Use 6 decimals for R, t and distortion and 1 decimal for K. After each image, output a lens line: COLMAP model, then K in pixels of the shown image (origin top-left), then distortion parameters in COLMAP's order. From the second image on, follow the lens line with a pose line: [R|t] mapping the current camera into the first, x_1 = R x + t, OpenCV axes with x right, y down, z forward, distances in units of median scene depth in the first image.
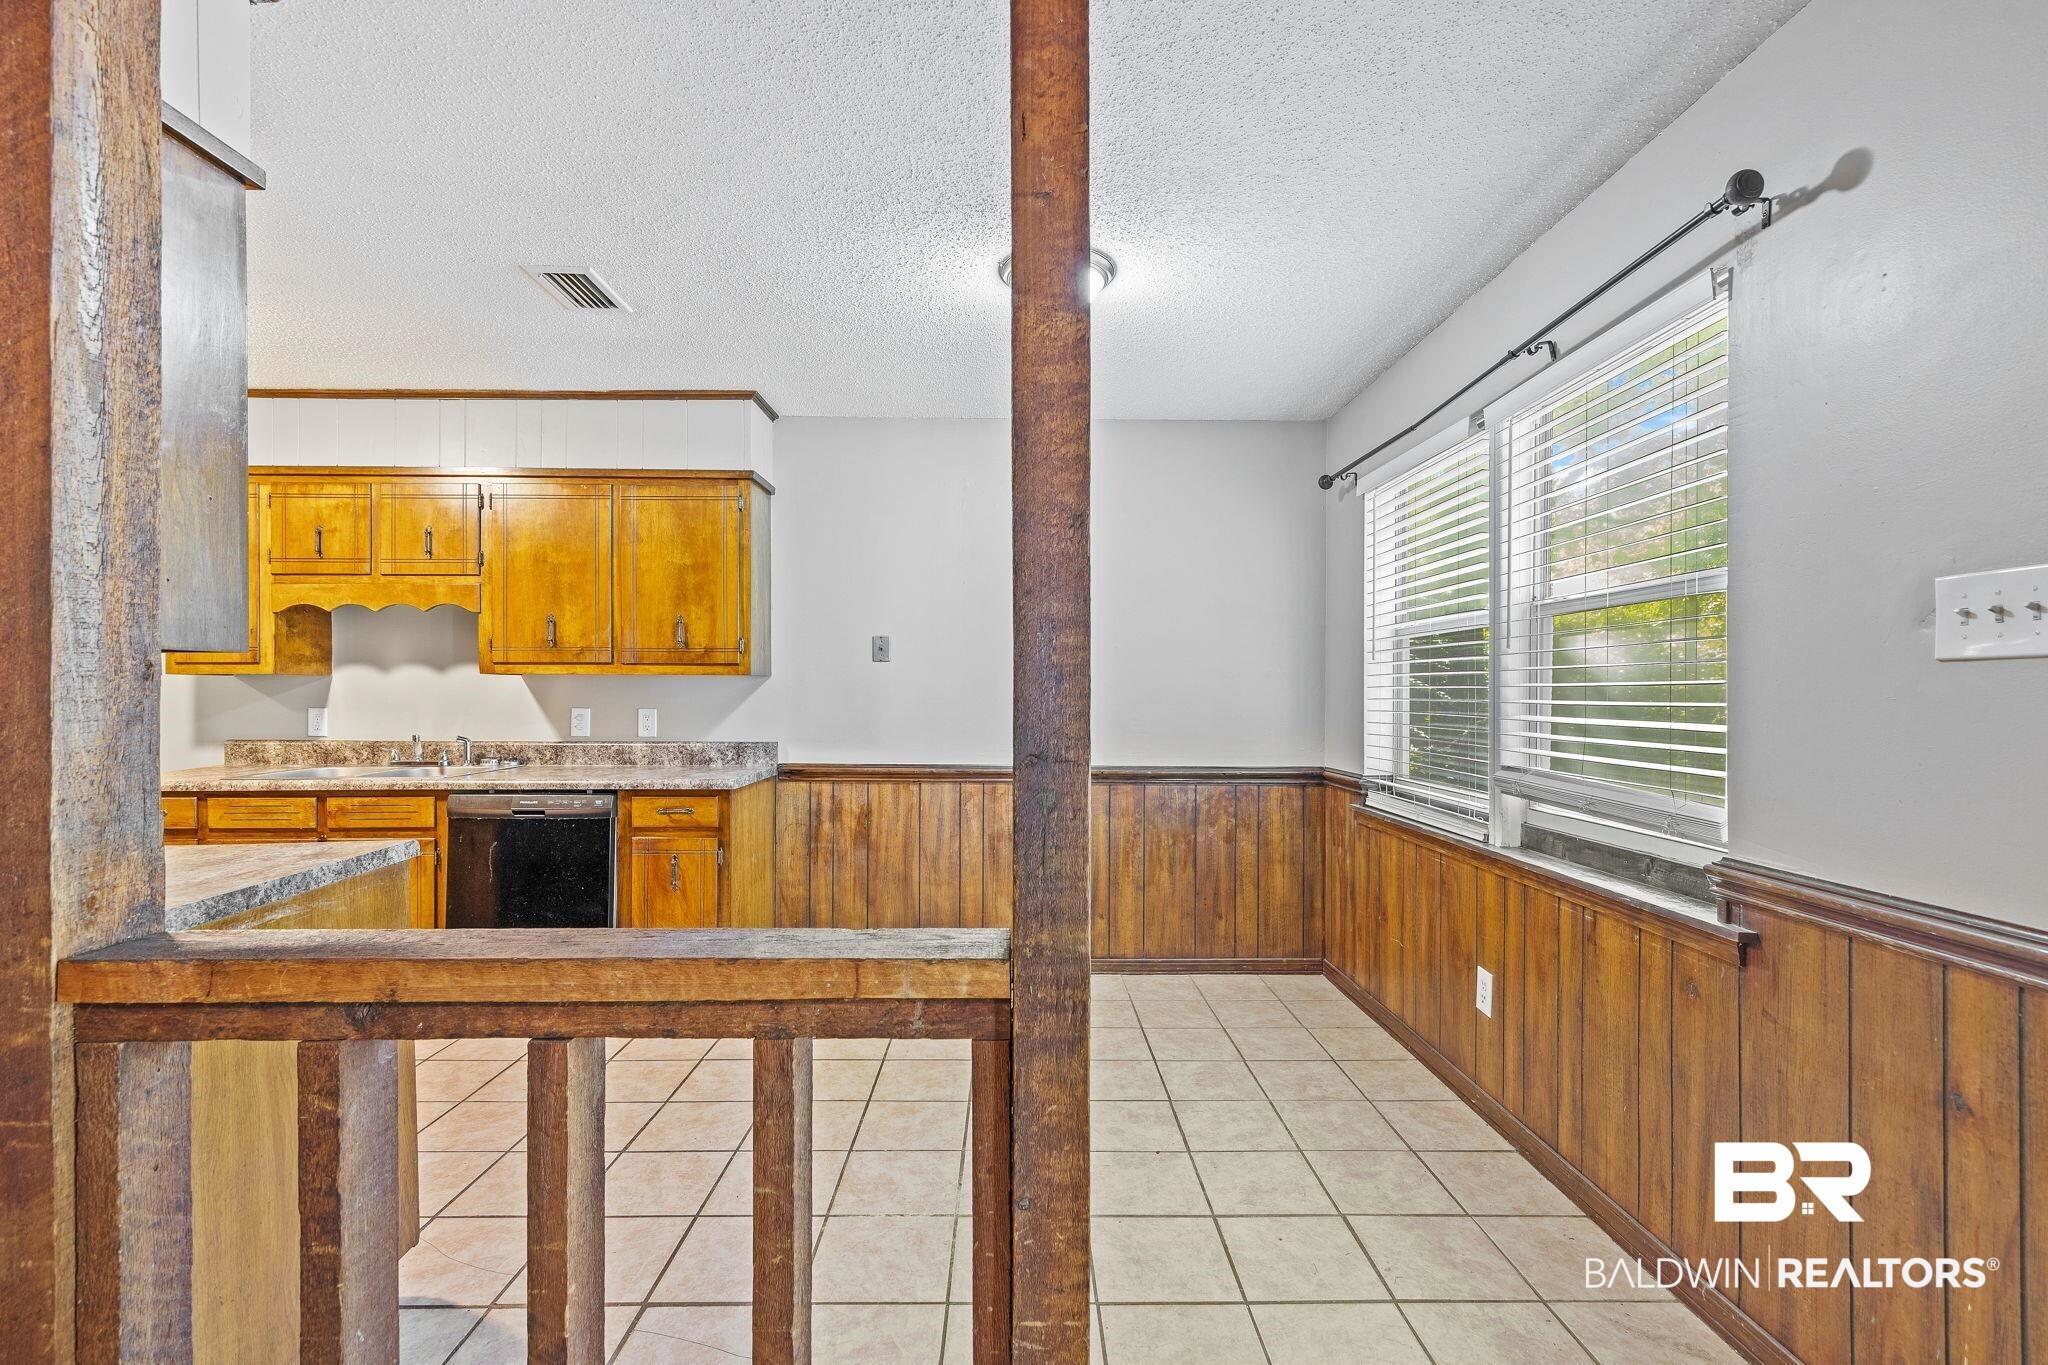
lens RADIAL K [[893.2, 0, 1027.4], [0, 893.2, 691.9], [0, 0, 1]] dist [0.002551, 0.000236]
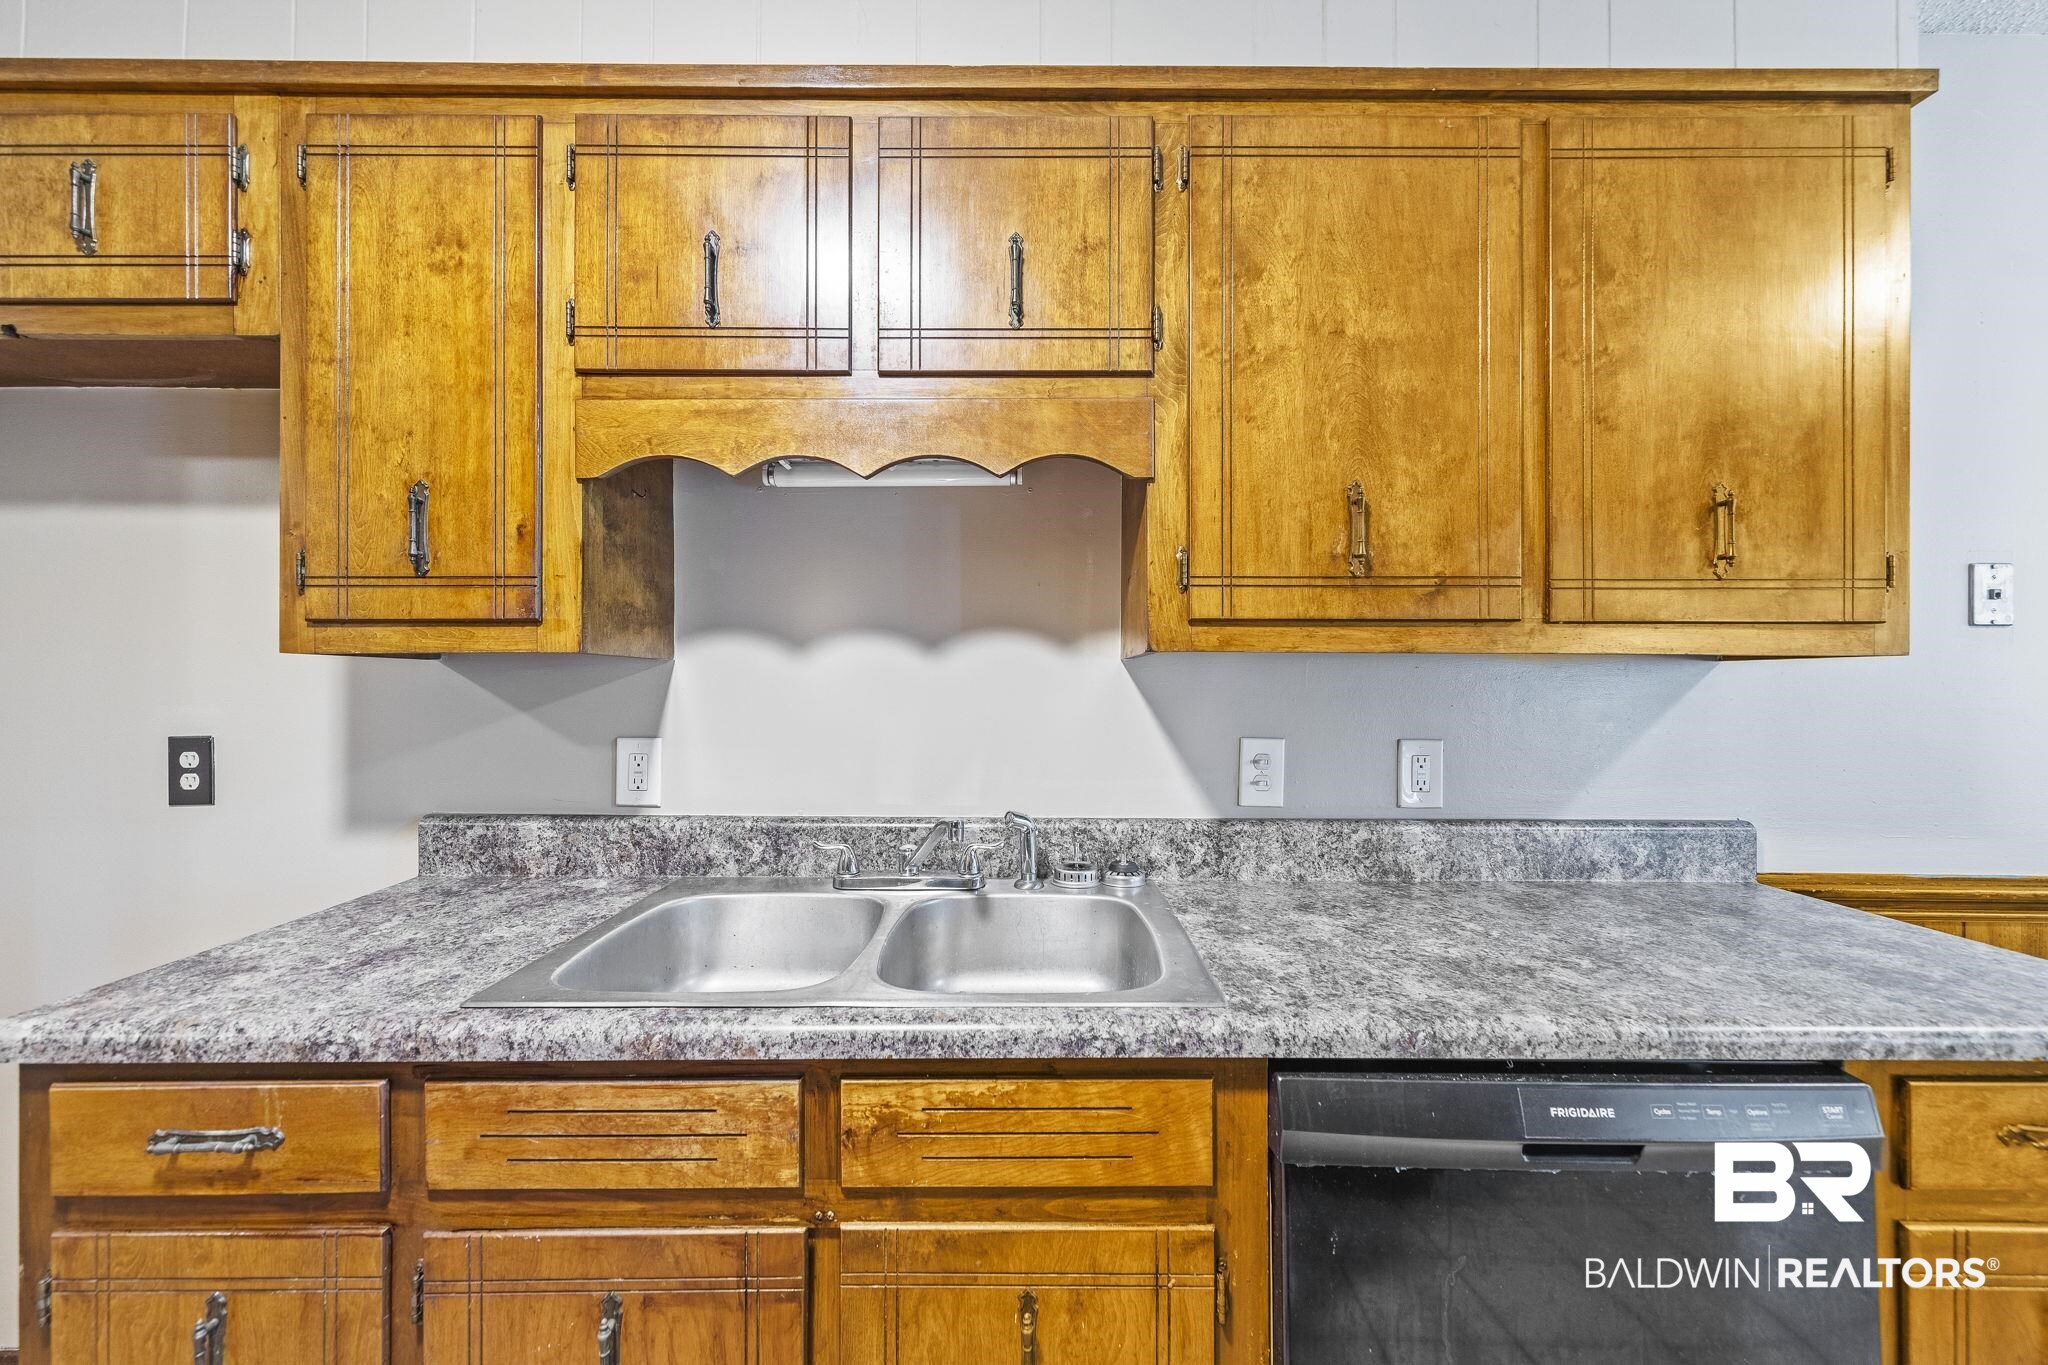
lens RADIAL K [[794.4, 0, 1024.0], [0, 794.4, 682.5], [0, 0, 1]] dist [0.004720, 0.000228]
pose [[0.999921, -0.000349, -0.012577, -0.658359], [0.000245, 0.999966, -0.008229, -0.005376], [0.012579, 0.008225, 0.999887, 0.682335]]
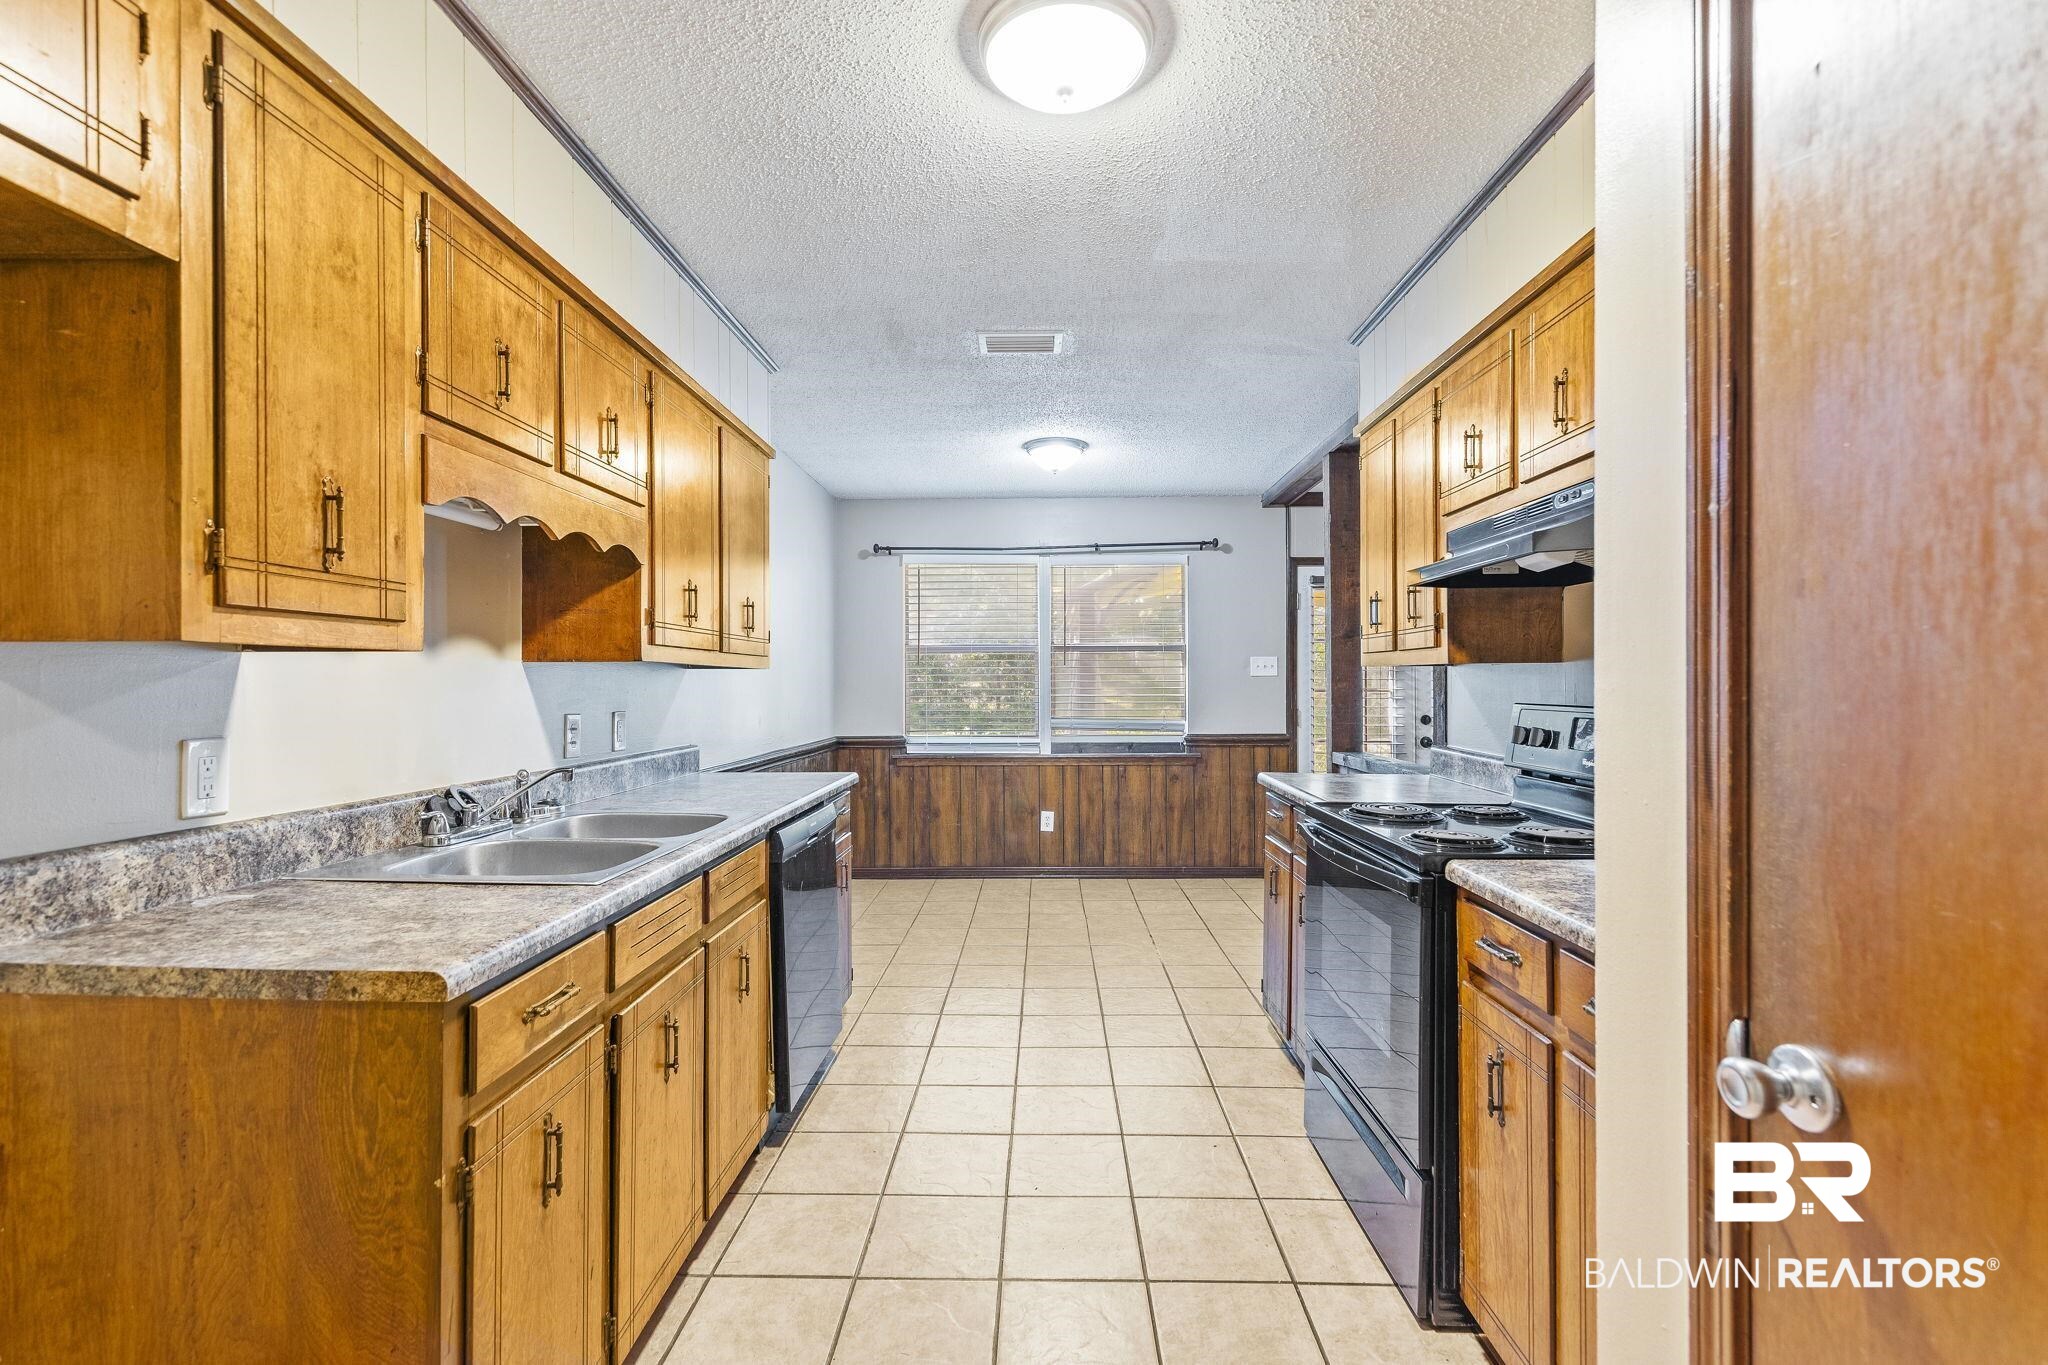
lens RADIAL K [[917.1, 0, 1024.0], [0, 917.1, 682.5], [0, 0, 1]] dist [0.011639, -0.000102]
pose [[0.038969, -0.000468, 0.999240, -1.258507], [0.006189, 0.999981, 0.000227, -0.003695], [-0.999221, 0.006175, 0.038971, 0.701145]]
